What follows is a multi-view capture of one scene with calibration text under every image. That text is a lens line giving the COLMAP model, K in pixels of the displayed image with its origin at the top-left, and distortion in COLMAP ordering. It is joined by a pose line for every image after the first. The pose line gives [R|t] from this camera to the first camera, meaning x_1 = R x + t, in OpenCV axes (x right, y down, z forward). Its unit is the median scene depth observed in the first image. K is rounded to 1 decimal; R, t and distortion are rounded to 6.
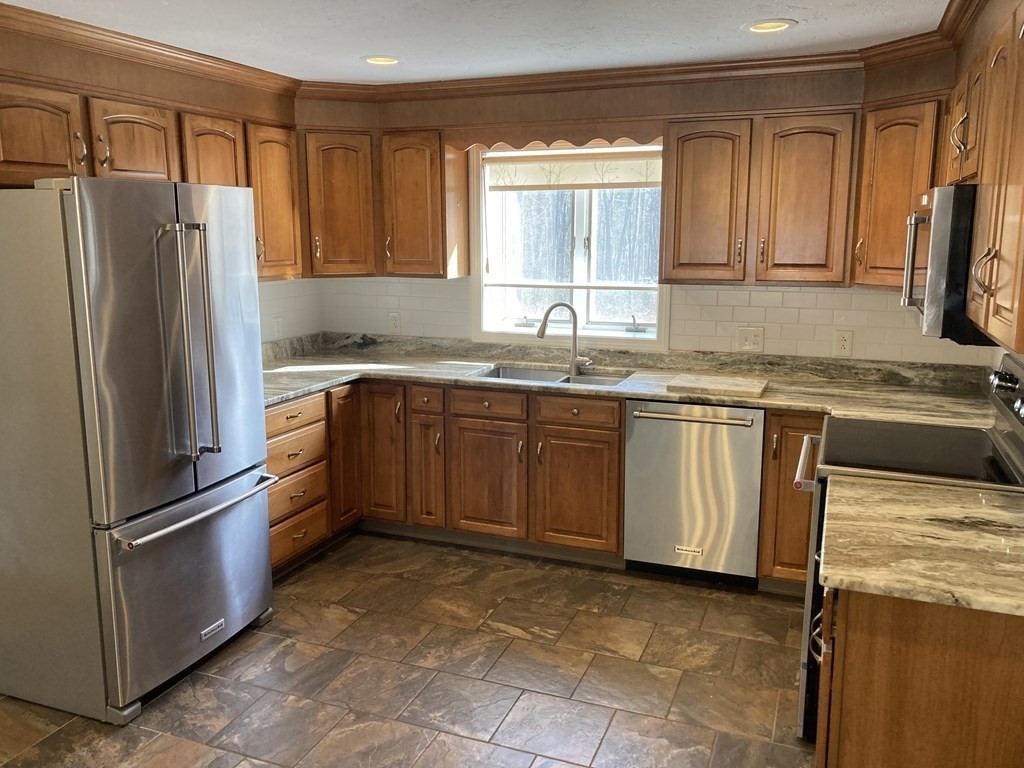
lens RADIAL K [[841.5, 0, 512.4], [0, 841.5, 381.6], [0, 0, 1]] dist [0.090341, -0.016135]
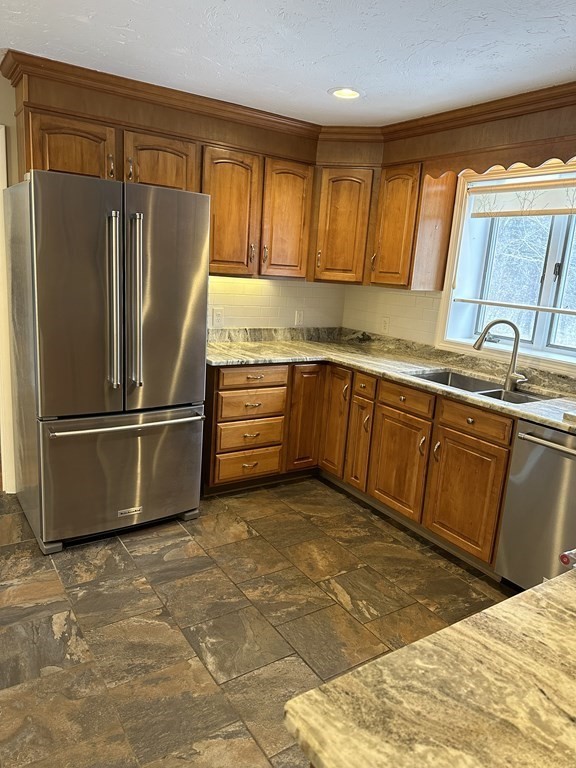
lens RADIAL K [[544.7, 0, 287.7], [0, 544.7, 383.1], [0, 0, 1]] dist [0.084520, -0.024042]
pose [[0.824756, 0.179386, -0.536282, 0.238763], [-0.171935, 0.983002, 0.064391, -0.014702], [0.538717, 0.039098, 0.841579, 0.286209]]
